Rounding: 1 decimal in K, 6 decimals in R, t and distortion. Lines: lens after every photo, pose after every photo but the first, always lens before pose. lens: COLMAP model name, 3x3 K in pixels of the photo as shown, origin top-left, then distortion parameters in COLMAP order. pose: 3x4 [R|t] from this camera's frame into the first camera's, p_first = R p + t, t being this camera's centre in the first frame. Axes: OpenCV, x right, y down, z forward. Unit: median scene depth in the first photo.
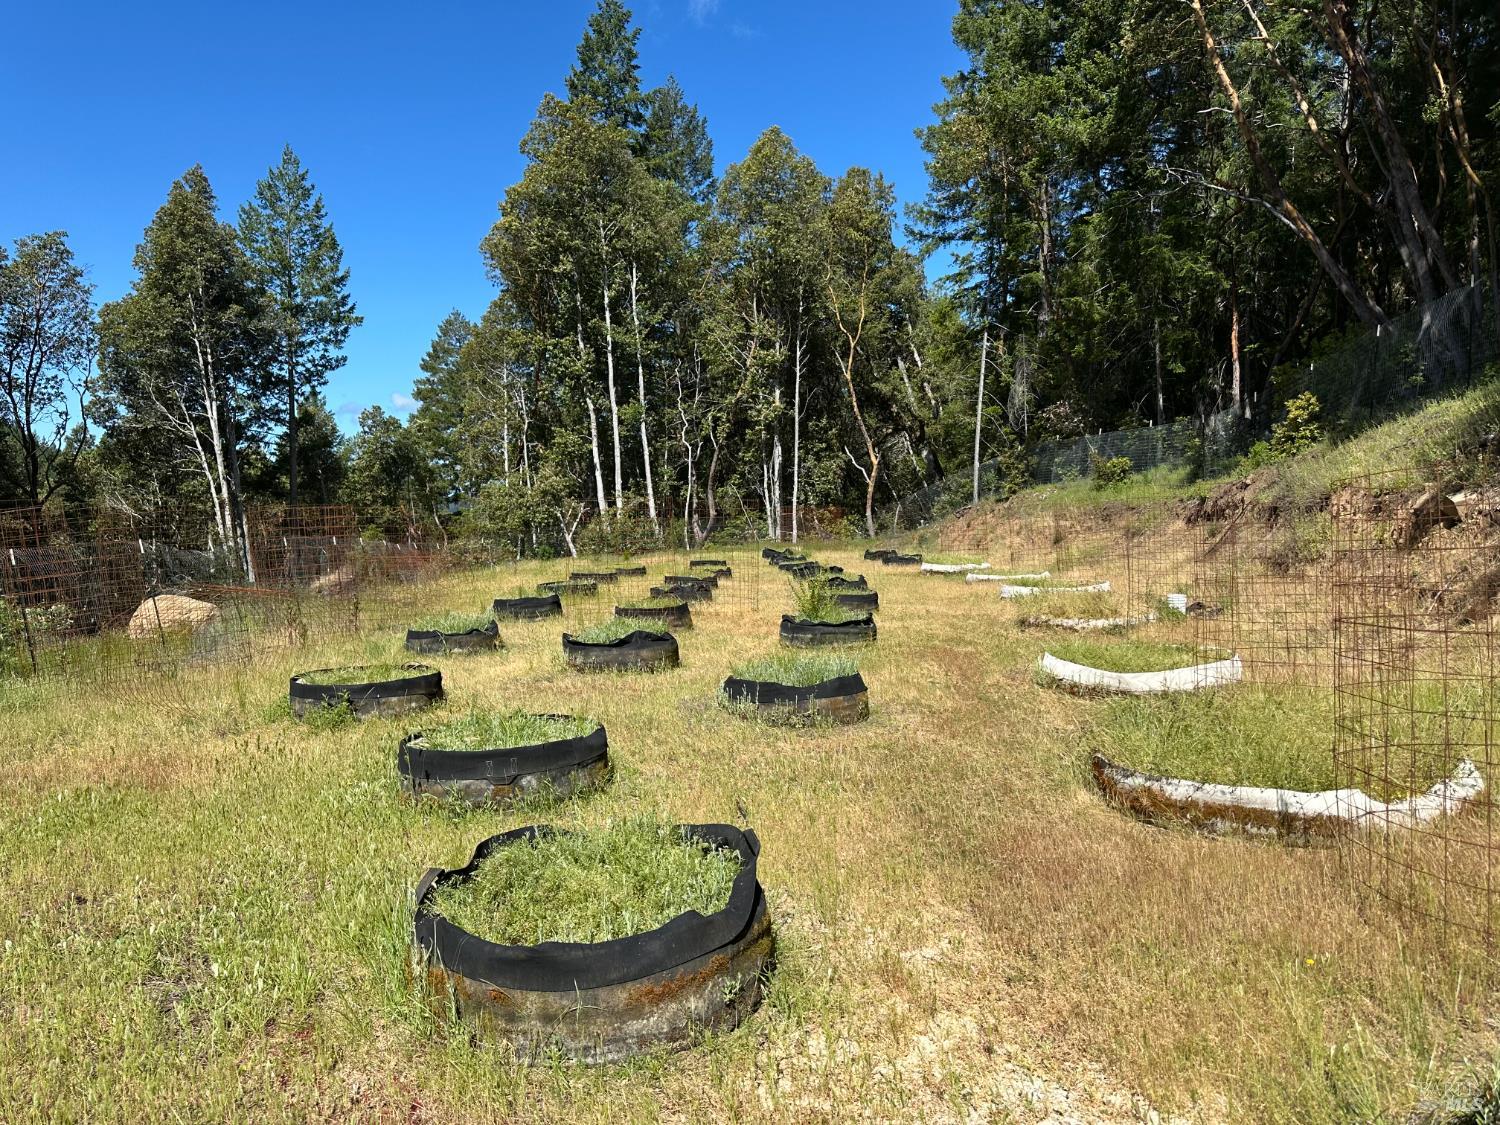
lens RADIAL K [[1065.7, 0, 717.7], [0, 1065.7, 589.1], [0, 0, 1]] dist [0.027412, -0.047295]
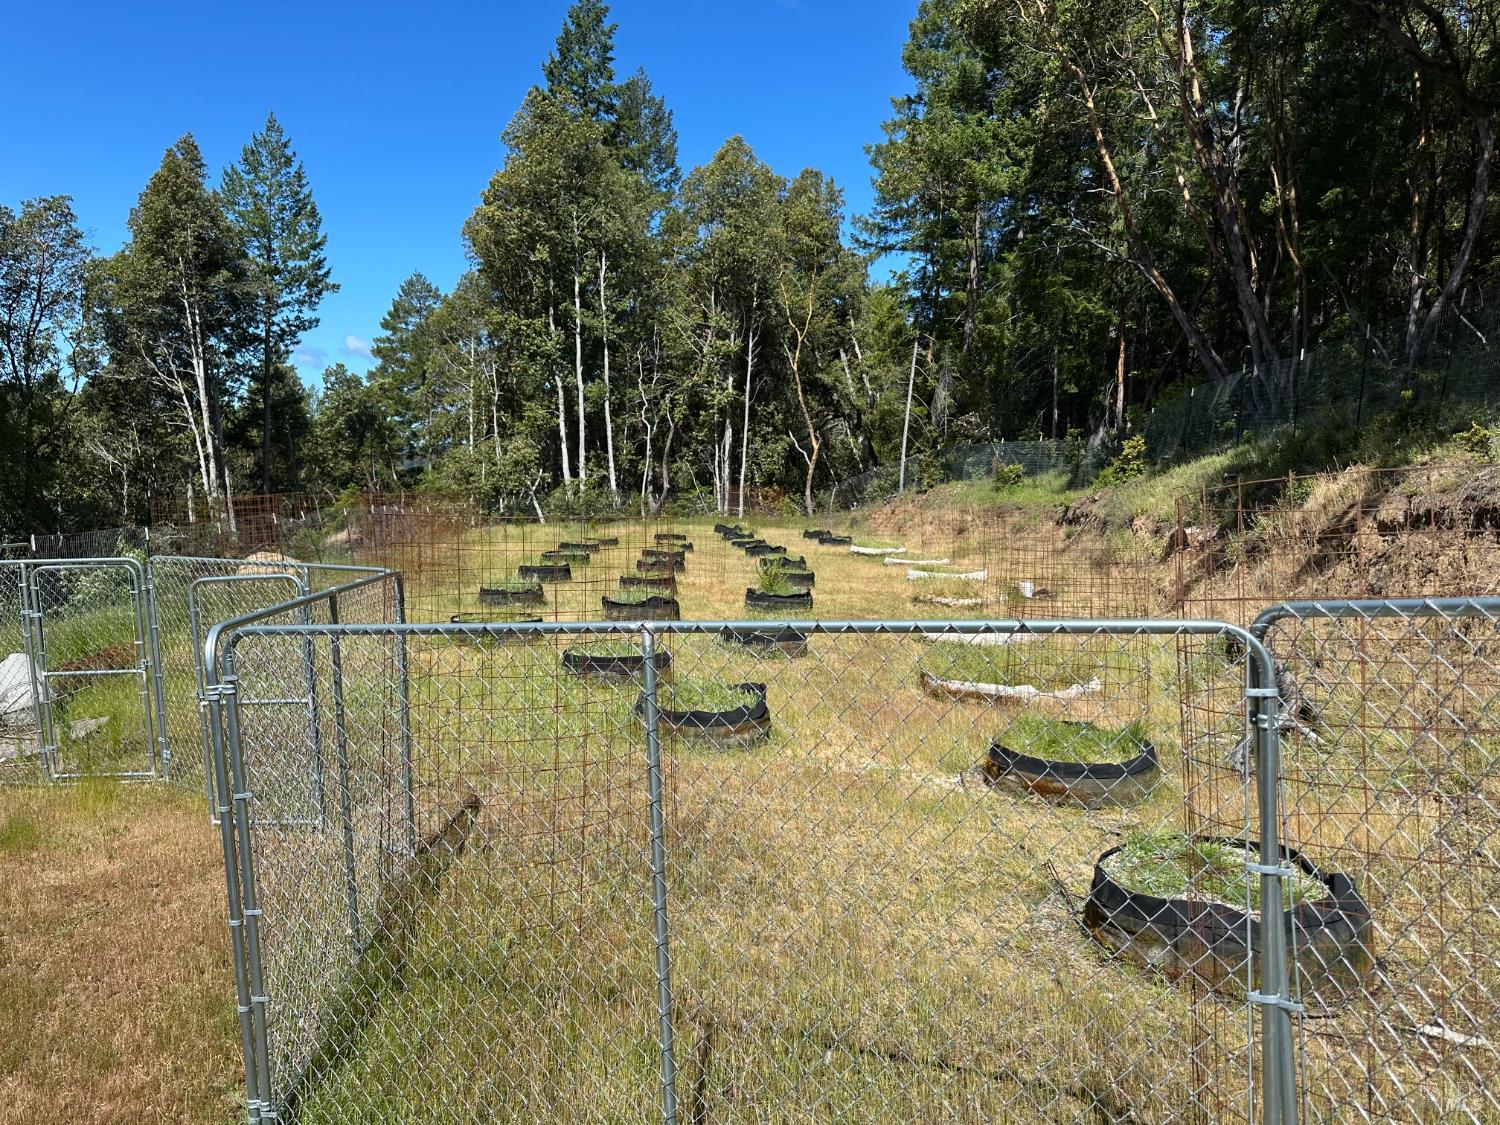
lens RADIAL K [[1065.7, 0, 717.7], [0, 1065.7, 589.1], [0, 0, 1]] dist [0.027412, -0.047295]
pose [[0.997360, 0.038090, 0.061817, -0.017231], [-0.040260, 0.998602, 0.034250, -0.005482], [-0.060426, -0.036648, 0.997500, -0.107377]]
